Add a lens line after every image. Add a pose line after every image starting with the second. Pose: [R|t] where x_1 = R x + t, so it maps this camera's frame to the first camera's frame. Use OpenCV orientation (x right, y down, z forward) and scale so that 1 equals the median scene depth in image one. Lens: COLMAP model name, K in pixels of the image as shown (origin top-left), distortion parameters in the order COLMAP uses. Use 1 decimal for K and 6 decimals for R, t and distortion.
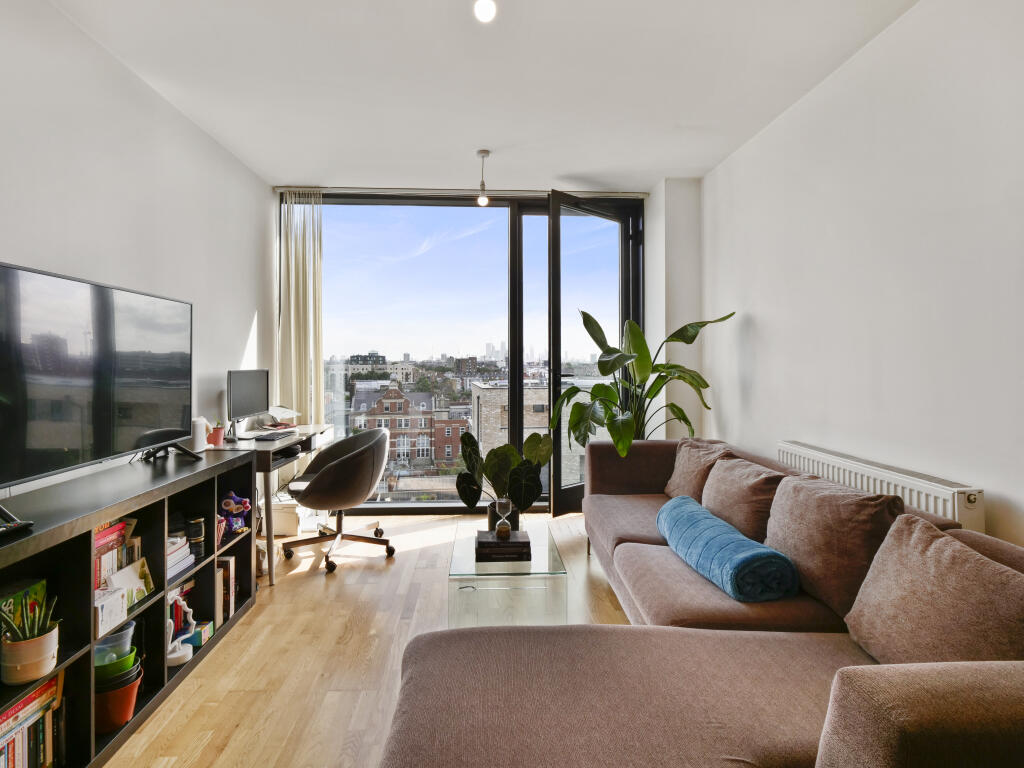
lens RADIAL K [[512.0, 0, 509.1], [0, 512.0, 364.8], [0, 0, 1]] dist [-0.004316, 0.000365]
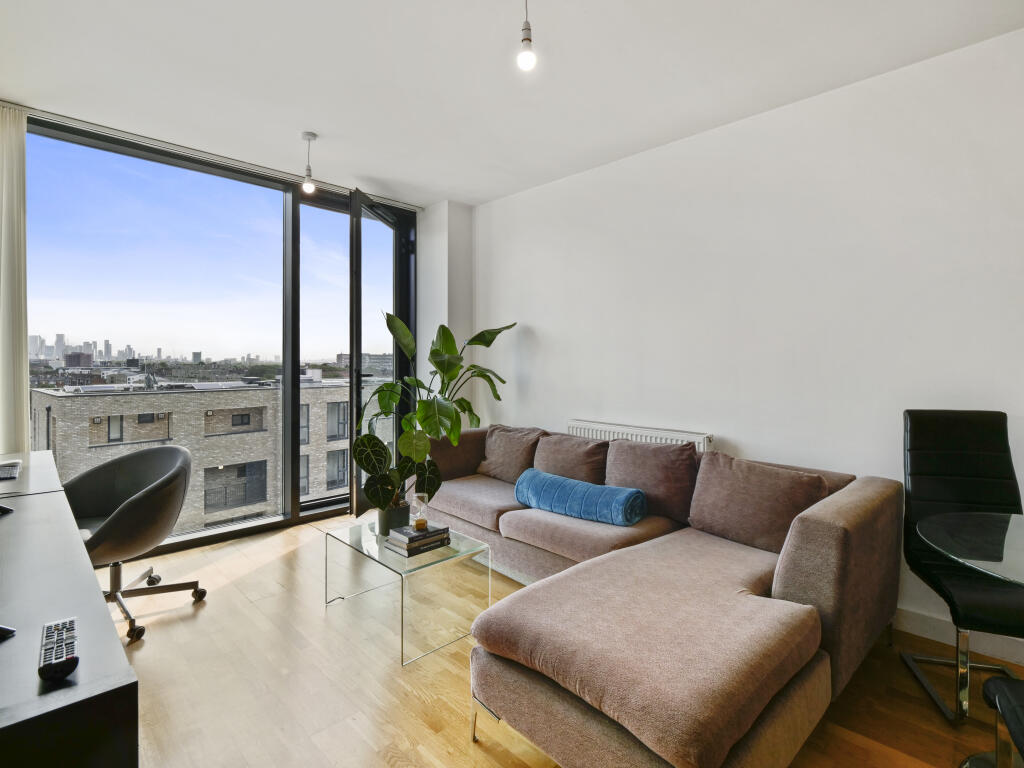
lens RADIAL K [[509.1, 0, 509.4], [0, 509.1, 370.4], [0, 0, 1]] dist [-0.002391, -0.000665]
pose [[0.748204, -0.010281, 0.663389, -0.505907], [0.002116, 0.999912, 0.013109, -0.002686], [-0.663466, -0.008404, 0.748159, 0.089408]]
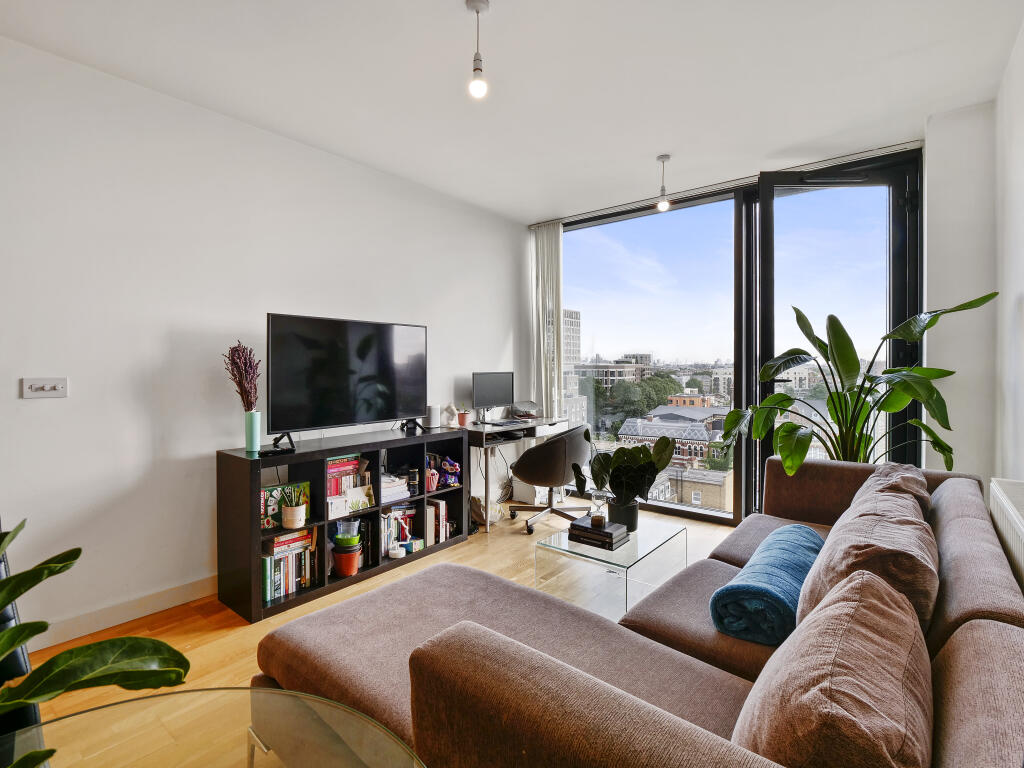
lens RADIAL K [[505.5, 0, 511.1], [0, 505.5, 377.7], [0, 0, 1]] dist [-0.004455, -0.000916]
pose [[0.743415, 0.013765, -0.668689, 0.511336], [-0.001762, 0.999825, 0.018622, 0.000966], [0.668828, -0.012666, 0.743309, 0.068346]]
